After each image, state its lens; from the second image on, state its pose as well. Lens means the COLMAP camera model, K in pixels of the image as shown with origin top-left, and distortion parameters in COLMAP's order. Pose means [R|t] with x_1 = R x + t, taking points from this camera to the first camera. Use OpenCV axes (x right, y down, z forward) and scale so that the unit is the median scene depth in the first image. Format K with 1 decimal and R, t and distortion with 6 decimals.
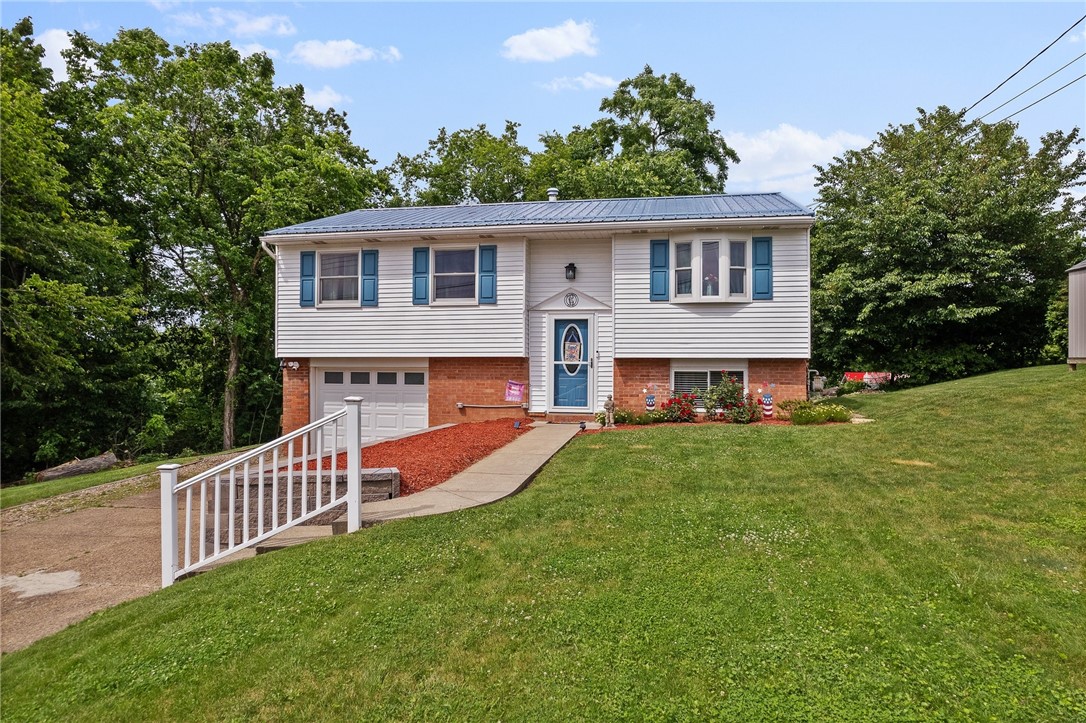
lens RADIAL K [[688.8, 0, 543.3], [0, 688.8, 381.4], [0, 0, 1]] dist [-0.098418, 0.098473]
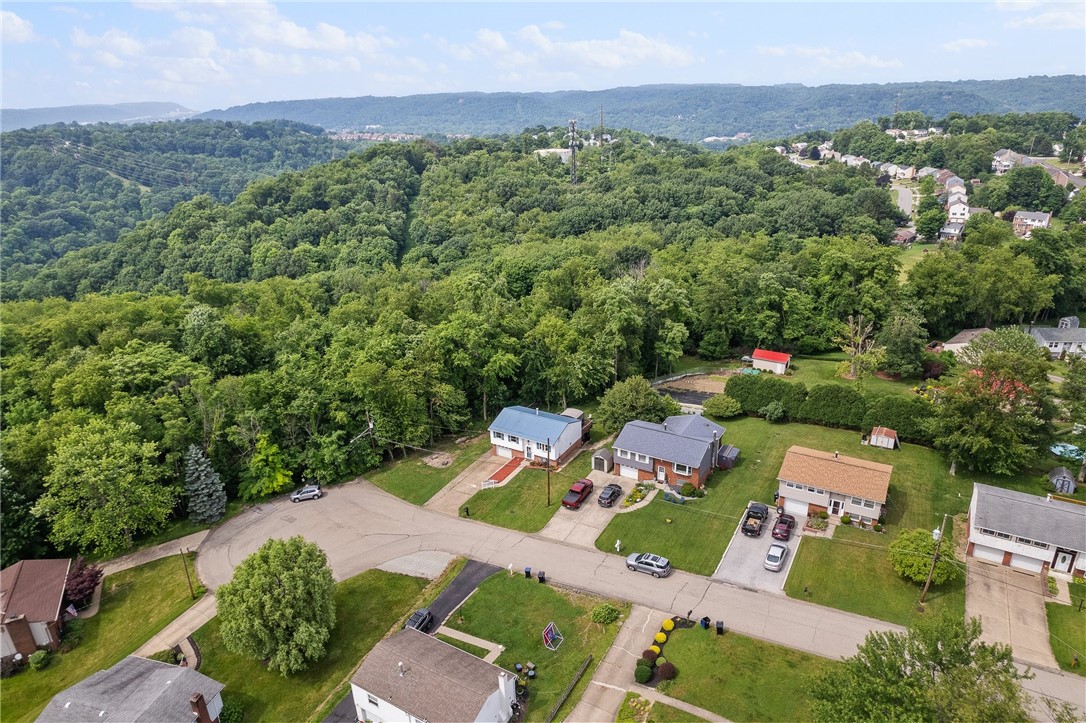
lens RADIAL K [[688.8, 0, 543.3], [0, 688.8, 381.4], [0, 0, 1]] dist [-0.098418, 0.098473]
pose [[0.939617, 0.108572, -0.324550, 2.331137], [0.010566, 0.938687, 0.344609, -3.068882], [0.342066, -0.327230, 0.880859, -4.814795]]
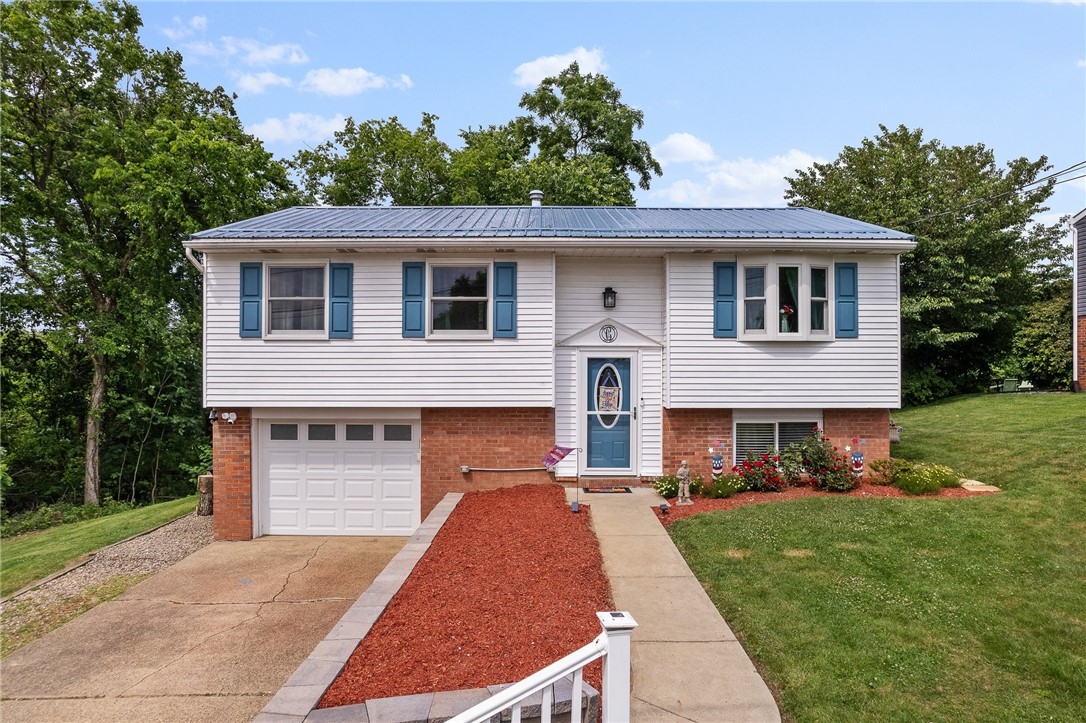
lens RADIAL K [[688.8, 0, 543.3], [0, 688.8, 381.4], [0, 0, 1]] dist [-0.098418, 0.098473]
pose [[0.982445, -0.005877, 0.186459, -0.176339], [0.006625, 0.999972, -0.003387, -0.059453], [-0.186434, 0.004563, 0.982457, 0.228766]]
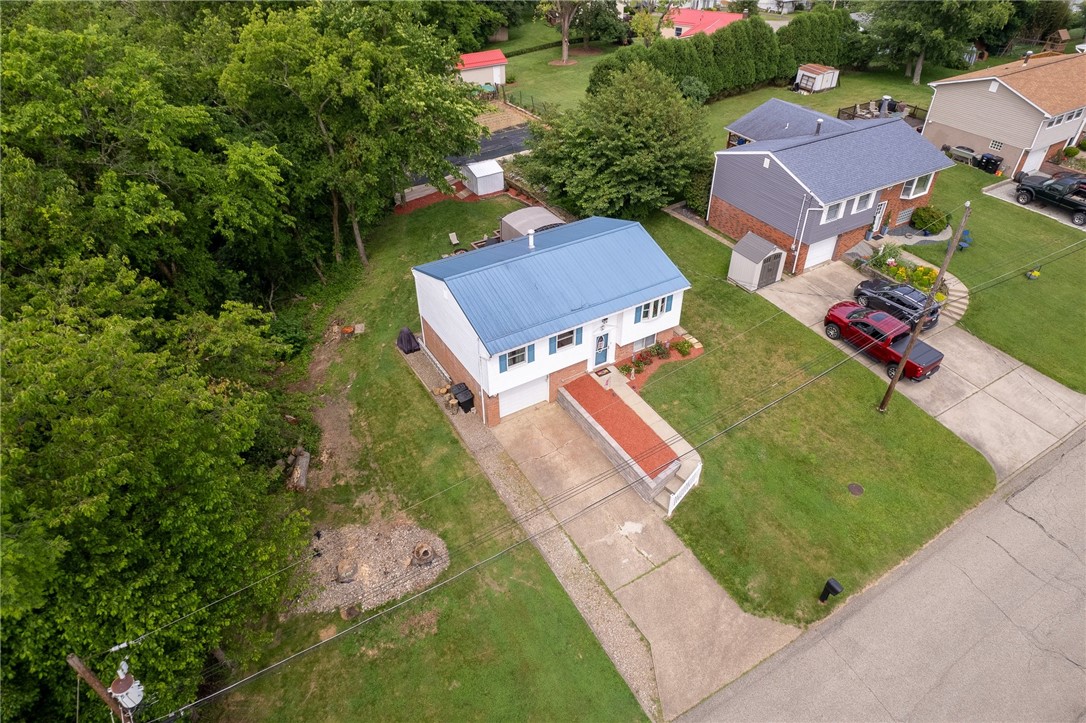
lens RADIAL K [[688.8, 0, 543.3], [0, 688.8, 381.4], [0, 0, 1]] dist [-0.098418, 0.098473]
pose [[0.720512, -0.429954, 0.544060, -1.418575], [0.009088, 0.790366, 0.612567, -1.374032], [-0.693383, -0.436418, 0.573376, -0.274694]]
